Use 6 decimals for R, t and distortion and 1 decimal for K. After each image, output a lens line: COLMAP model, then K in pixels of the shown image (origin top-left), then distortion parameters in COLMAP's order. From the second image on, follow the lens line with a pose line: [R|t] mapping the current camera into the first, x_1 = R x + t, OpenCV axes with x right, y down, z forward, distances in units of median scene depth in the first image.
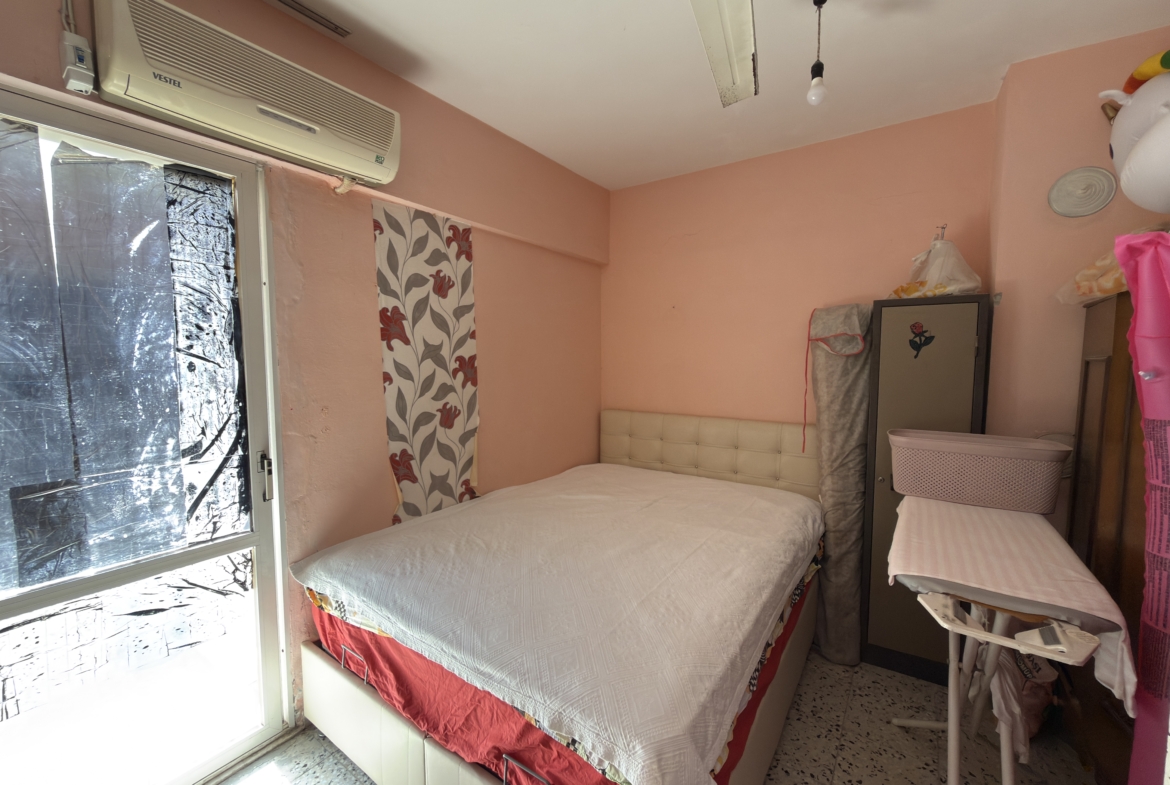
lens RADIAL K [[466.9, 0, 585.5], [0, 466.9, 389.9], [0, 0, 1]] dist [-0.001560, 0.000809]
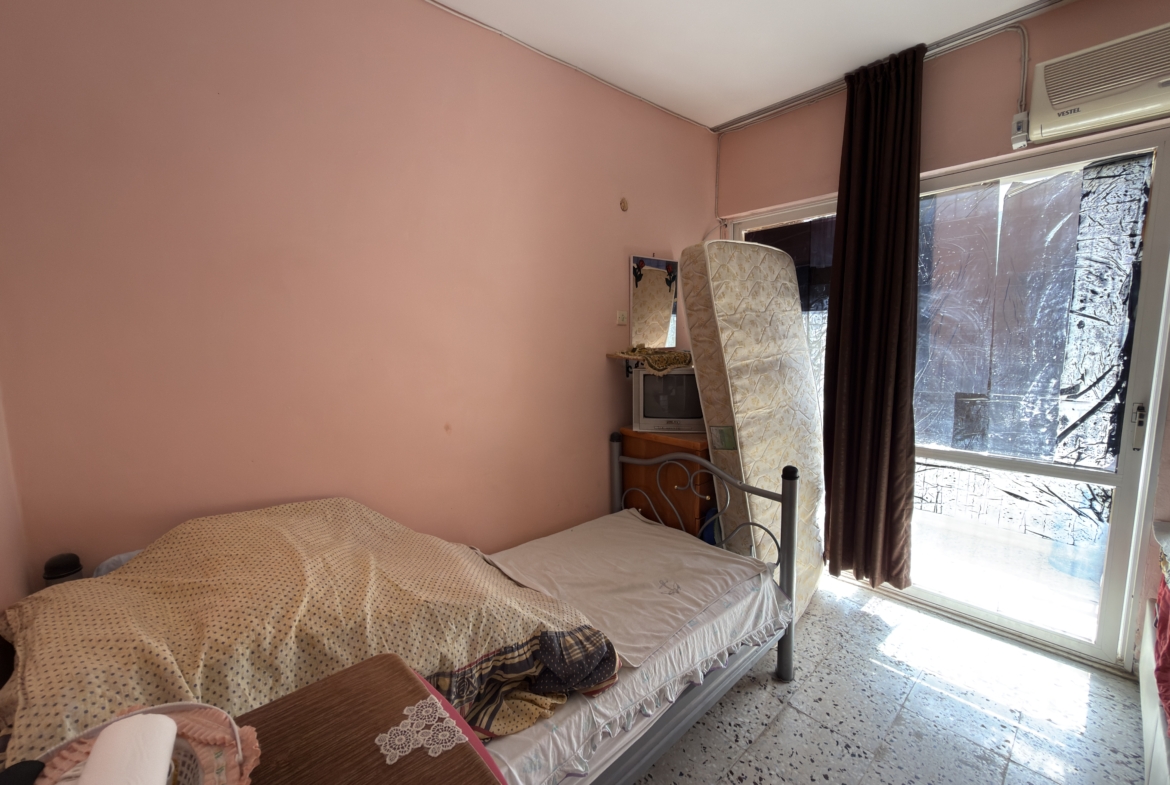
lens RADIAL K [[466.9, 0, 584.0], [0, 466.9, 390.0], [0, 0, 1]] dist [-0.001560, 0.000809]
pose [[-0.234425, 0.117740, -0.964978, 0.702028], [-0.051883, 0.989708, 0.133362, 0.026591], [0.970749, 0.081330, -0.225904, -0.000644]]
